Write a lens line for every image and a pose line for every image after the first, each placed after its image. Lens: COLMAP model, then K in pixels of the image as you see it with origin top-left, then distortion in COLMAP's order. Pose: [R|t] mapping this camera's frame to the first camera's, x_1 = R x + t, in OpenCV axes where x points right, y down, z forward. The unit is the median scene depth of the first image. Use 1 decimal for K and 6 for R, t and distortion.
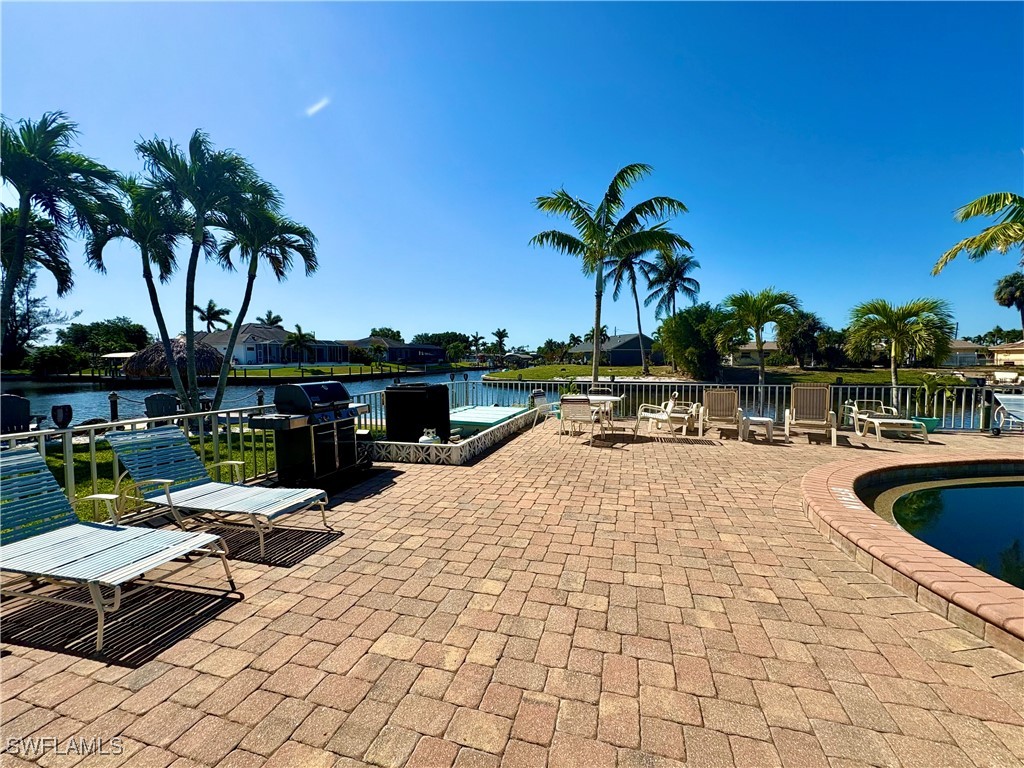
lens RADIAL K [[408.3, 0, 514.0], [0, 408.3, 383.6], [0, 0, 1]] dist [-0.009497, 0.000352]
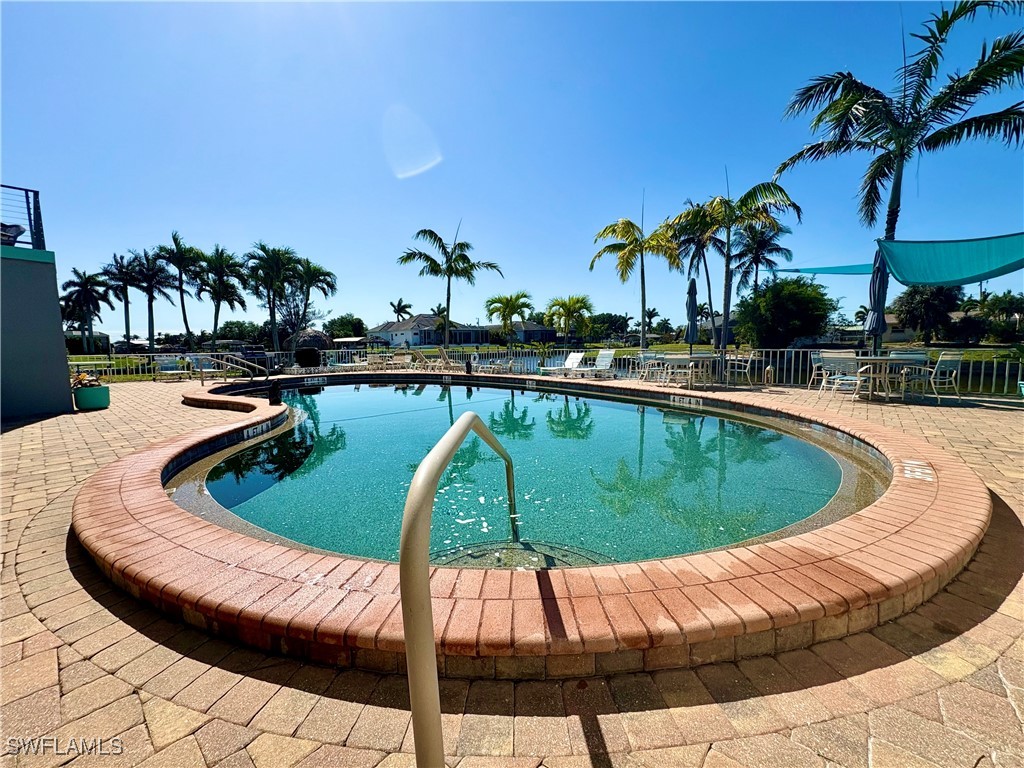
lens RADIAL K [[408.3, 0, 511.7], [0, 408.3, 384.2], [0, 0, 1]] dist [-0.009497, 0.000352]
pose [[0.903693, 0.032253, -0.426964, 0.151062], [-0.012737, 0.998743, 0.048487, 0.007240], [0.427991, -0.038379, 0.902968, -0.053941]]
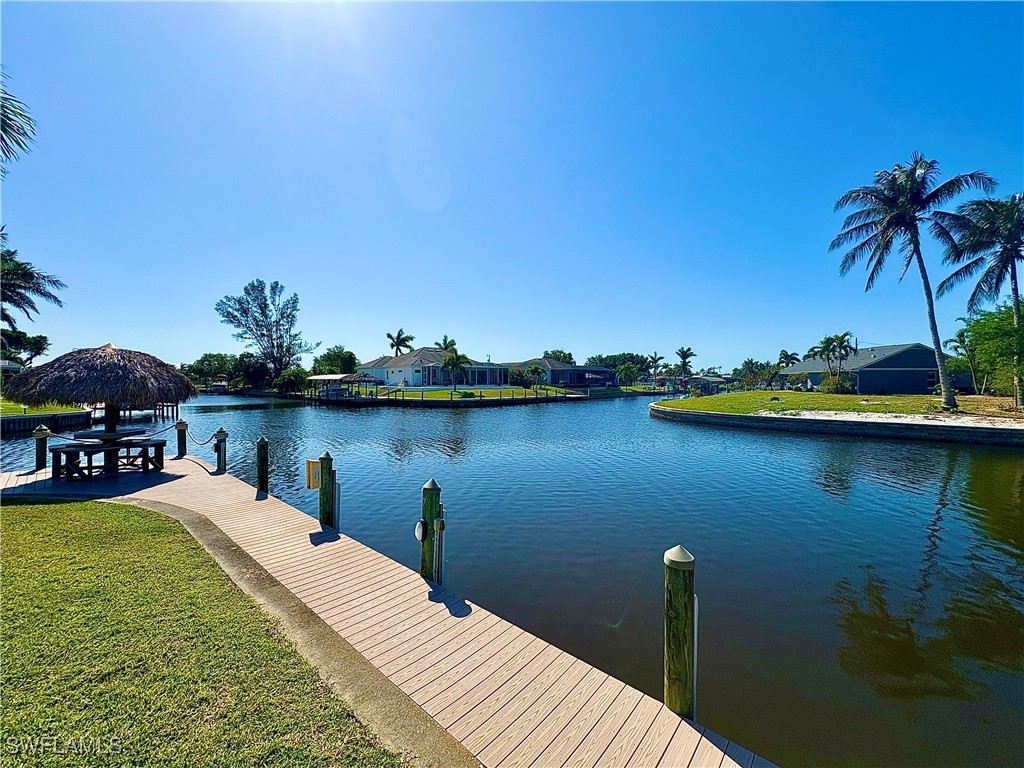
lens RADIAL K [[408.3, 0, 510.0], [0, 408.3, 381.1], [0, 0, 1]] dist [-0.009497, 0.000352]
pose [[0.903039, 0.004170, -0.429539, 0.008392], [-0.031076, 0.997967, -0.055646, -0.007198], [0.428433, 0.063599, 0.901332, 0.120656]]
